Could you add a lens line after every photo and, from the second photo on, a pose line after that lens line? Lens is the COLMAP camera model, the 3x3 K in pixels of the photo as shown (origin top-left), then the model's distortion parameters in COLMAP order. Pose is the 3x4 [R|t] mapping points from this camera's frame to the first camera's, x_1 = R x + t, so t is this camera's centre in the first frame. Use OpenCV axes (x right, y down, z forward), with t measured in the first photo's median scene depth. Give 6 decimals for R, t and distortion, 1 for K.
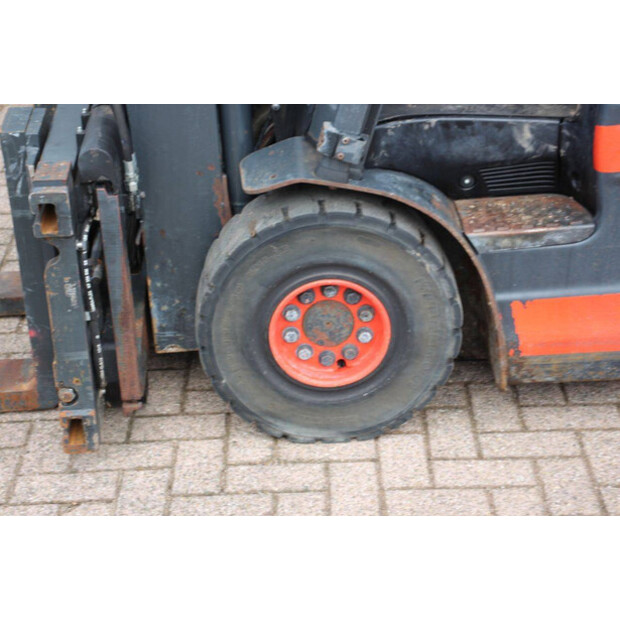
lens RADIAL K [[1423.1, 0, 309.8], [0, 1423.1, 309.6], [0, 0, 1]] dist [0.384422, 0.000000]
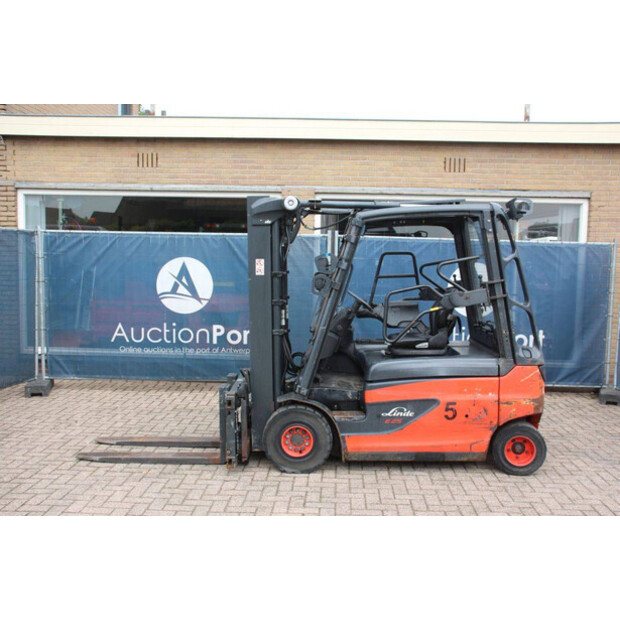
lens RADIAL K [[653.9, 0, 306.3], [0, 653.9, 315.2], [0, 0, 1]] dist [-0.048201, 0.000000]
pose [[0.997691, 0.042930, -0.052627, 0.115783], [-0.059009, 0.931564, -0.358756, 0.328317], [0.033624, 0.361033, 0.931947, -0.756675]]
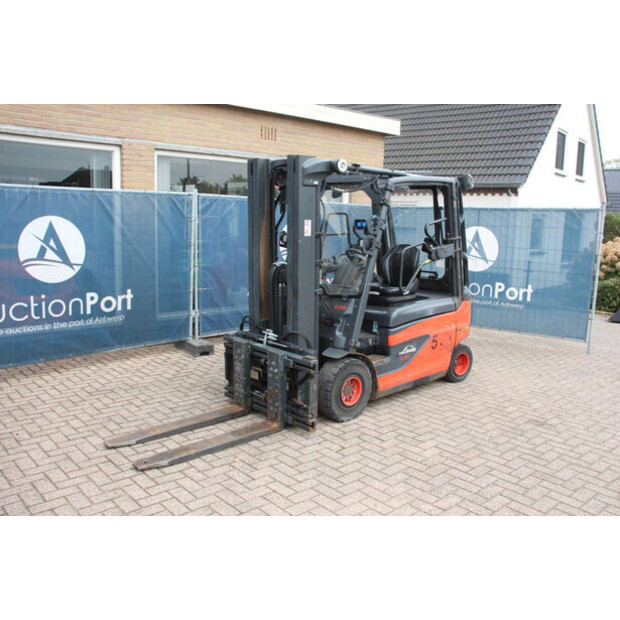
lens RADIAL K [[564.1, 0, 309.1], [0, 564.1, 313.9], [0, 0, 1]] dist [-0.091654, 0.068907]
pose [[0.756495, -0.068119, 0.650443, -1.126435], [0.251920, 0.948166, -0.193696, 0.089369], [-0.603533, 0.310389, 0.734443, -0.195224]]
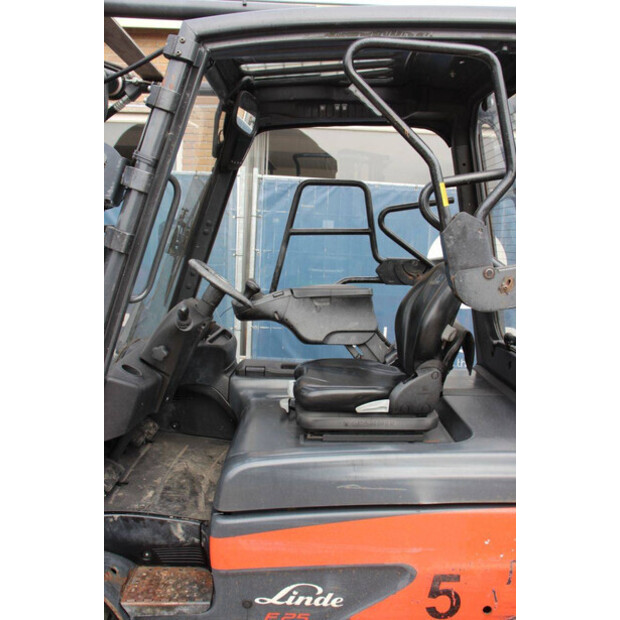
lens RADIAL K [[564.1, 0, 312.1], [0, 564.1, 307.1], [0, 0, 1]] dist [-0.091654, 0.068907]
pose [[0.997540, 0.068219, -0.016135, 0.281905], [-0.069740, 0.942415, -0.327094, -0.160919], [-0.007108, 0.327415, 0.944854, 0.375502]]
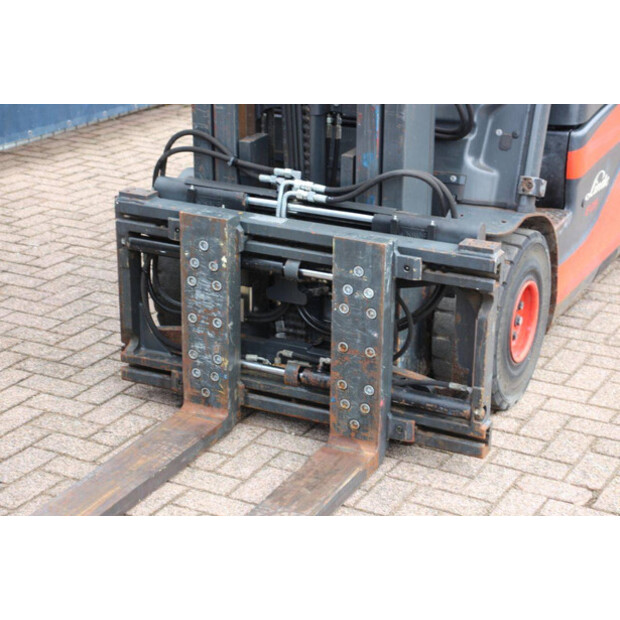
lens RADIAL K [[1400.6, 0, 316.1], [0, 1400.6, 307.3], [0, 0, 1]] dist [0.357314, 0.000000]
pose [[0.474733, -0.261191, 0.840481, -1.305149], [0.365369, 0.927263, 0.081787, -0.193782], [-0.800709, 0.268259, 0.535633, 0.388945]]
